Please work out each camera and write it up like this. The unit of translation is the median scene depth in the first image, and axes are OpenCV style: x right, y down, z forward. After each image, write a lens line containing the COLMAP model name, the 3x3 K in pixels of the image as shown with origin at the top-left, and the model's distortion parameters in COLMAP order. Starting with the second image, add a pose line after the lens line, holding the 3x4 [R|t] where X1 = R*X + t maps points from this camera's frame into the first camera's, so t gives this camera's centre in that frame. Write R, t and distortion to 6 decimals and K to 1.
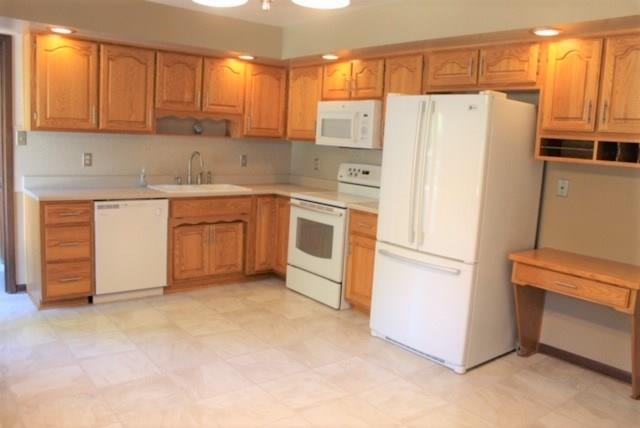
lens RADIAL K [[528.8, 0, 322.1], [0, 528.8, 218.8], [0, 0, 1]] dist [-0.141574, 0.082503]
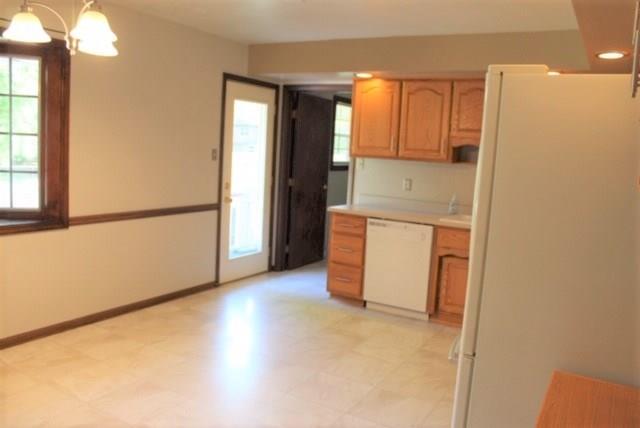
lens RADIAL K [[528.8, 0, 322.9], [0, 528.8, 212.5], [0, 0, 1]] dist [-0.141574, 0.082503]
pose [[0.349875, 0.073877, -0.933879, 0.584327], [-0.176031, 0.984312, 0.011917, -0.038964], [0.920109, 0.160223, 0.357391, 0.456936]]
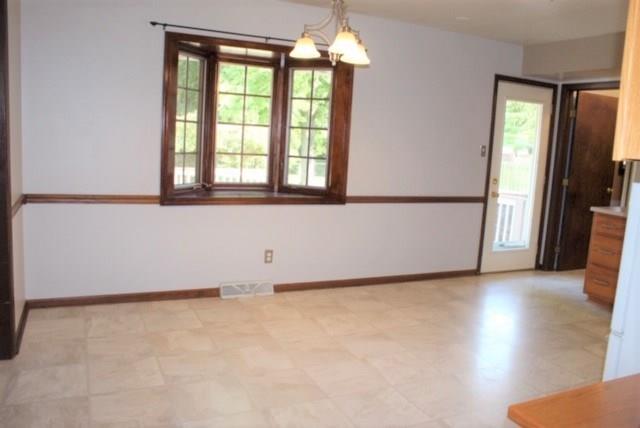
lens RADIAL K [[528.8, 0, 321.7], [0, 528.8, 213.8], [0, 0, 1]] dist [-0.141574, 0.082503]
pose [[-0.235773, 0.072698, -0.969085, 0.709877], [-0.217951, 0.967840, 0.125631, -0.036567], [0.947052, 0.240834, -0.212346, 0.568499]]
